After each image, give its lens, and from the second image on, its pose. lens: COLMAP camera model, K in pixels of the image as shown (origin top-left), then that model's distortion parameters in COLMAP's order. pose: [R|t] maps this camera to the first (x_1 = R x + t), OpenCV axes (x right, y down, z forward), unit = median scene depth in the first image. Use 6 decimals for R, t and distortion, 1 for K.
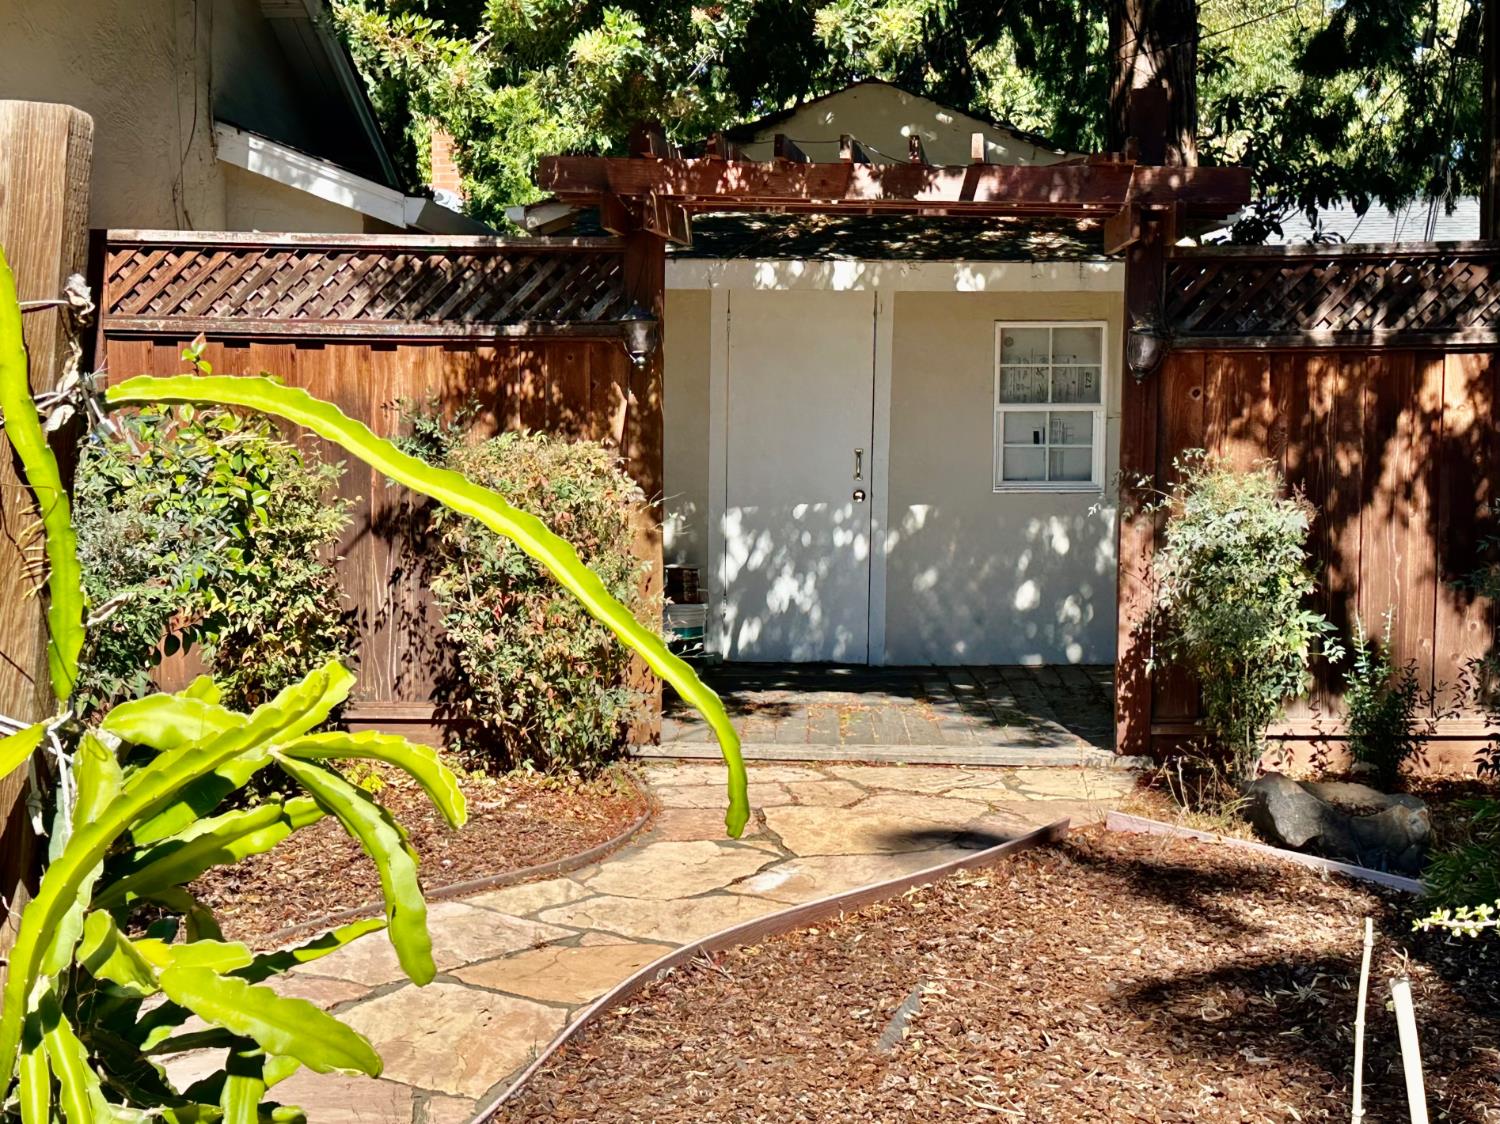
lens RADIAL K [[2083.1, 0, 740.7], [0, 2083.1, 557.6], [0, 0, 1]] dist [0.228376, 0.000000]
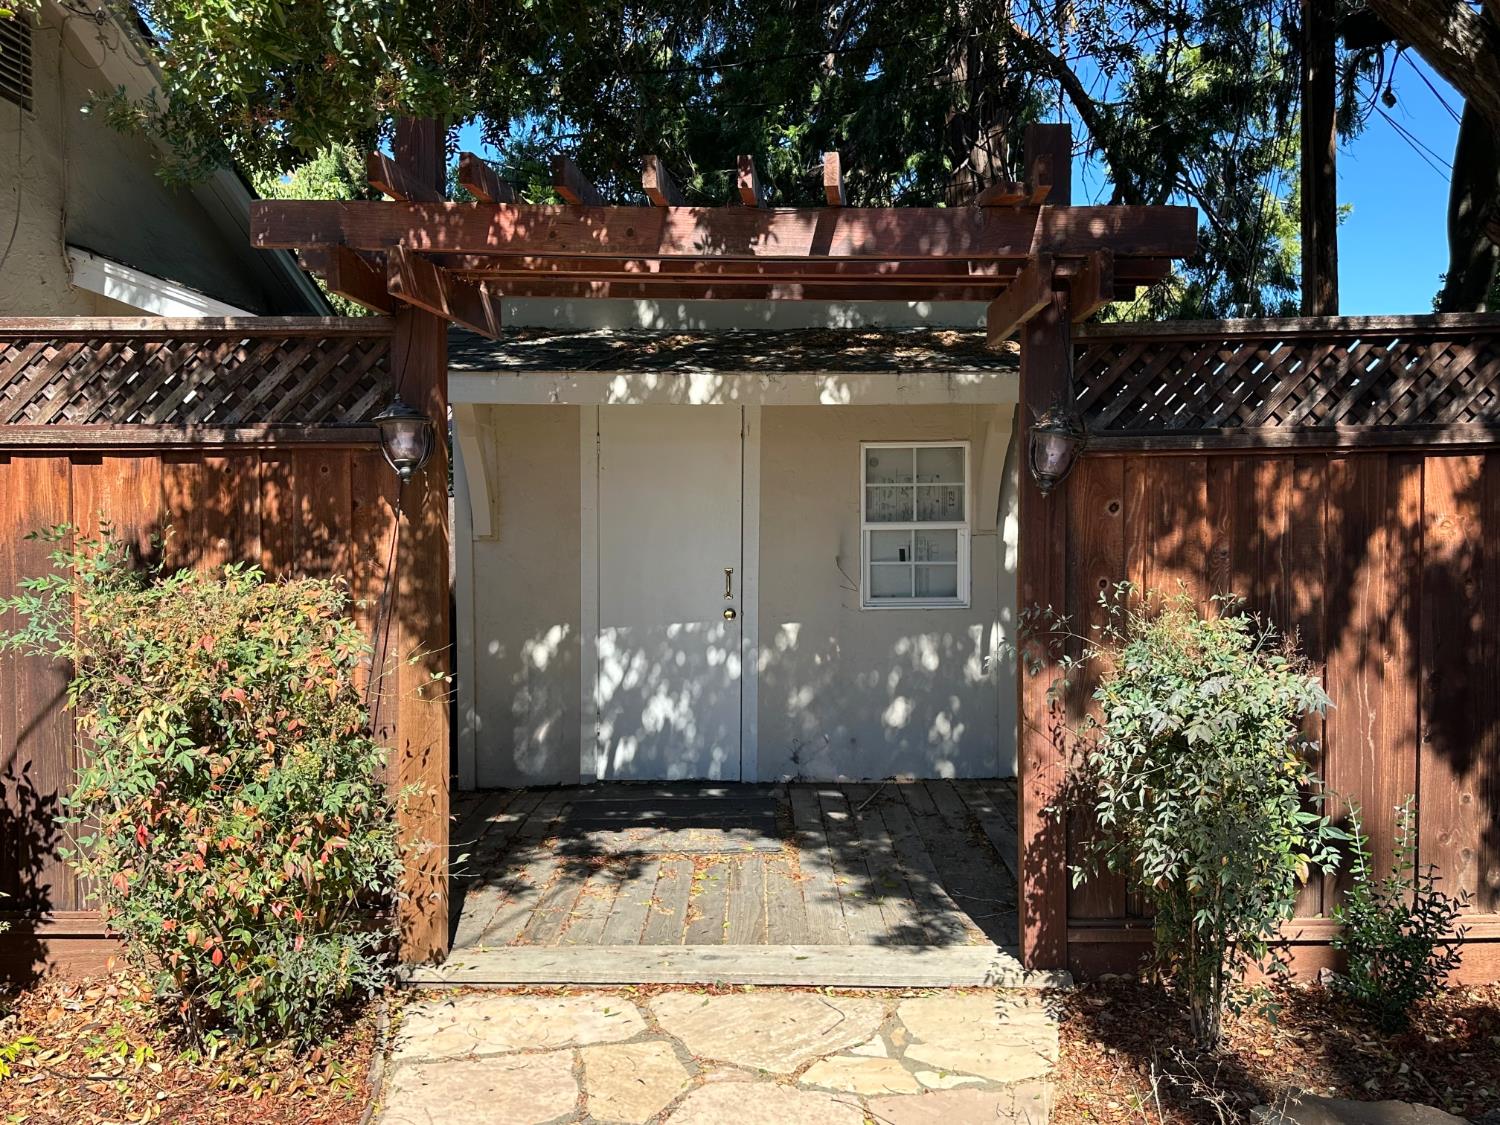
lens RADIAL K [[1232.6, 0, 757.7], [0, 1232.6, 556.3], [0, 0, 1]] dist [0.087683, 0.002719]
pose [[0.999307, -0.011058, 0.035535, 0.063797], [0.012745, 0.998785, -0.047613, -0.038414], [-0.034965, 0.048033, 0.998234, 0.527179]]
